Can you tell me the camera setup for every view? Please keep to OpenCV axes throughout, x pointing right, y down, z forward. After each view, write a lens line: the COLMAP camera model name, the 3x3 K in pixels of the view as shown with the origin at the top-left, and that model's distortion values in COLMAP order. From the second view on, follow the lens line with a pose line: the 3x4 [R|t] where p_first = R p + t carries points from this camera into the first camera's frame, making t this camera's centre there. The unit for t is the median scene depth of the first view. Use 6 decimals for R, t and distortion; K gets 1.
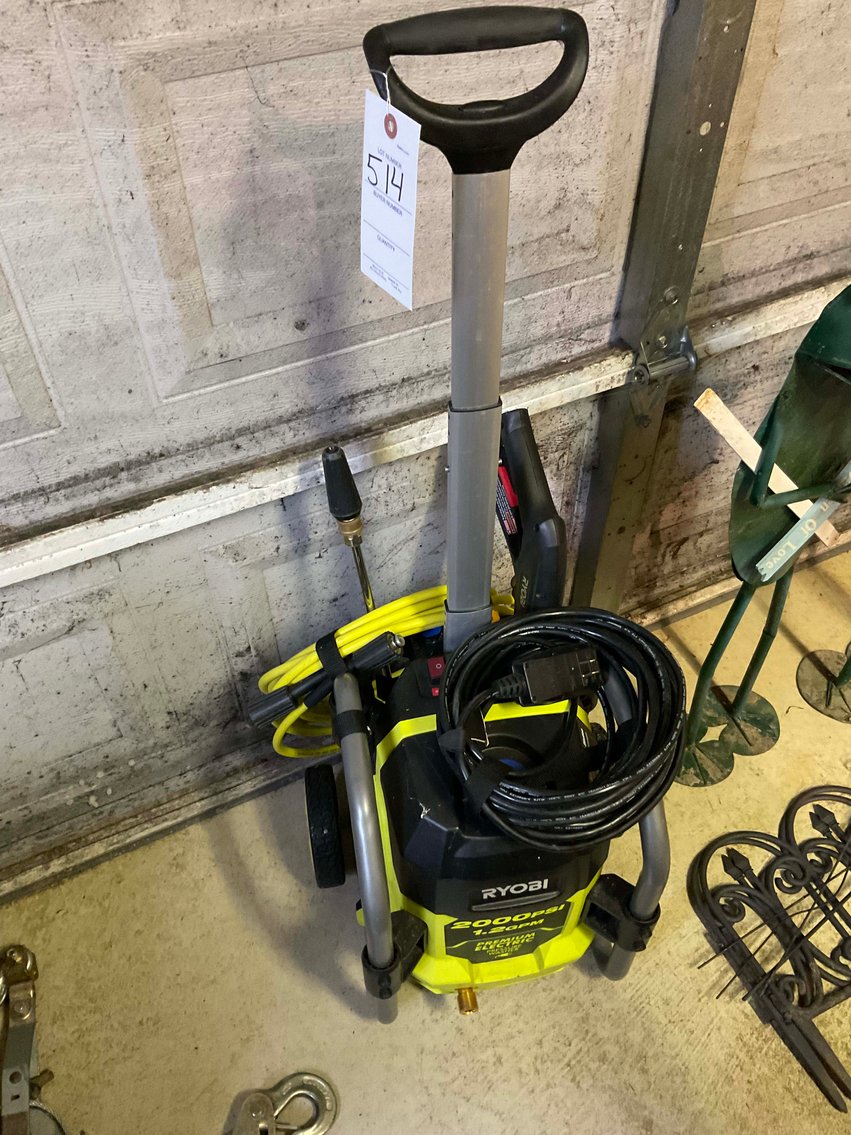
lens RADIAL K [[942.5, 0, 425.5], [0, 942.5, 567.5], [0, 0, 1]] dist [0.042291, -0.122729]
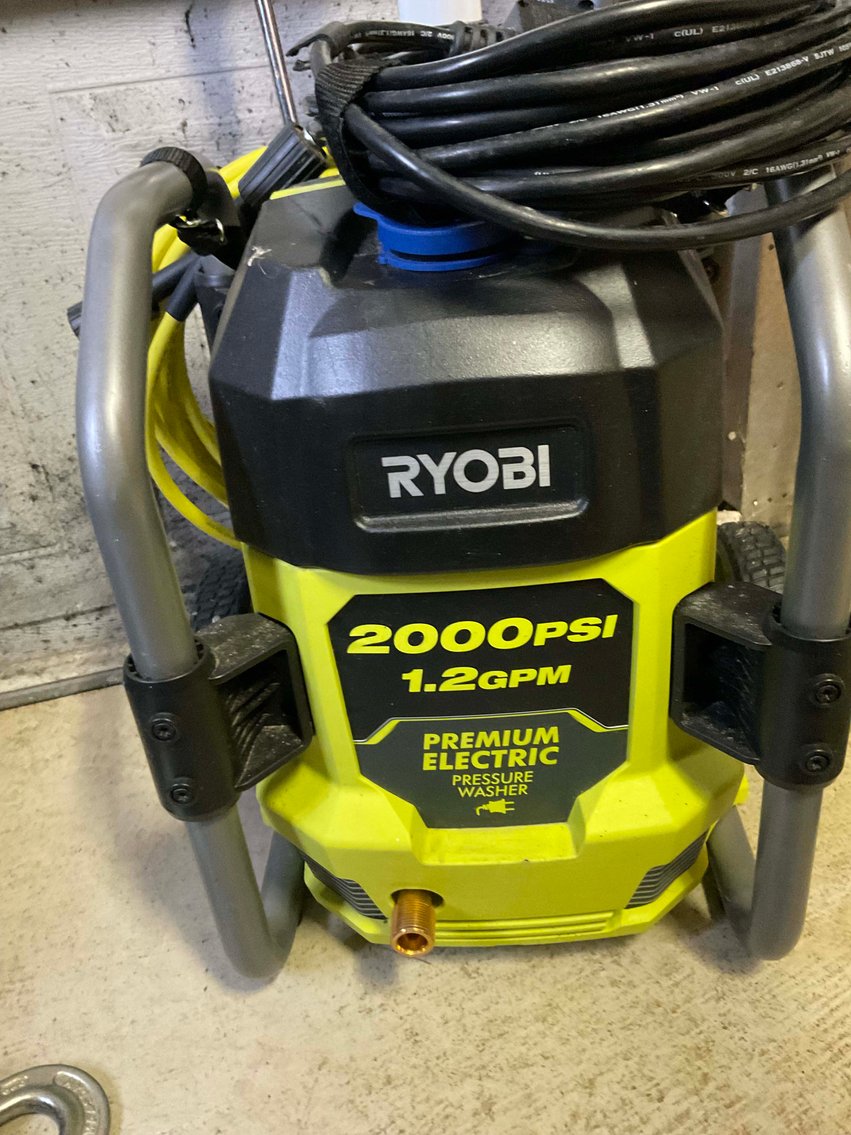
lens RADIAL K [[957.7, 0, 414.8], [0, 957.7, 565.1], [0, 0, 1]] dist [0.067123, -0.128340]
pose [[0.973608, 0.024372, -0.226920, 0.137872], [-0.088857, 0.956307, -0.278535, 0.407542], [0.210216, 0.291348, 0.933234, 0.508512]]
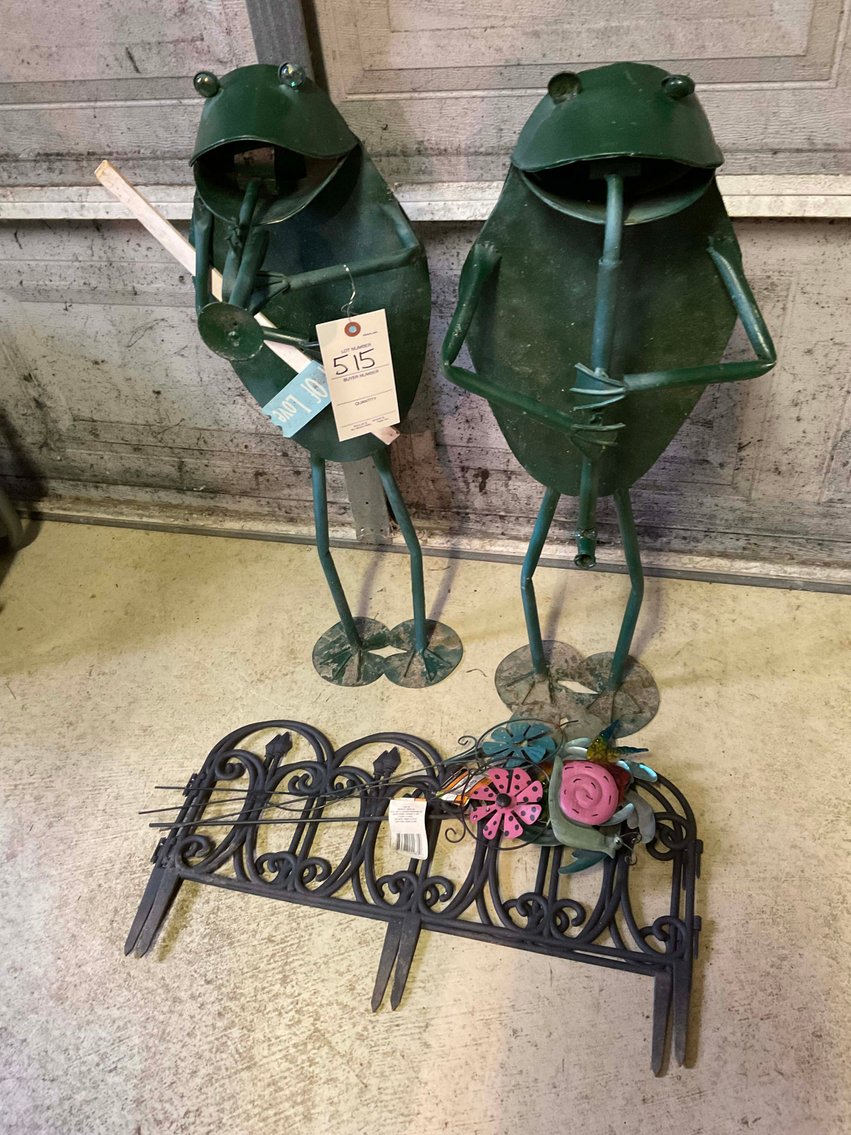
lens RADIAL K [[957.7, 0, 414.8], [0, 957.7, 565.1], [0, 0, 1]] dist [0.067123, -0.128340]
pose [[0.777391, 0.397395, -0.487587, 0.960827], [-0.401441, 0.910210, 0.101799, -0.017877], [0.484261, 0.116599, 0.867119, 0.202704]]
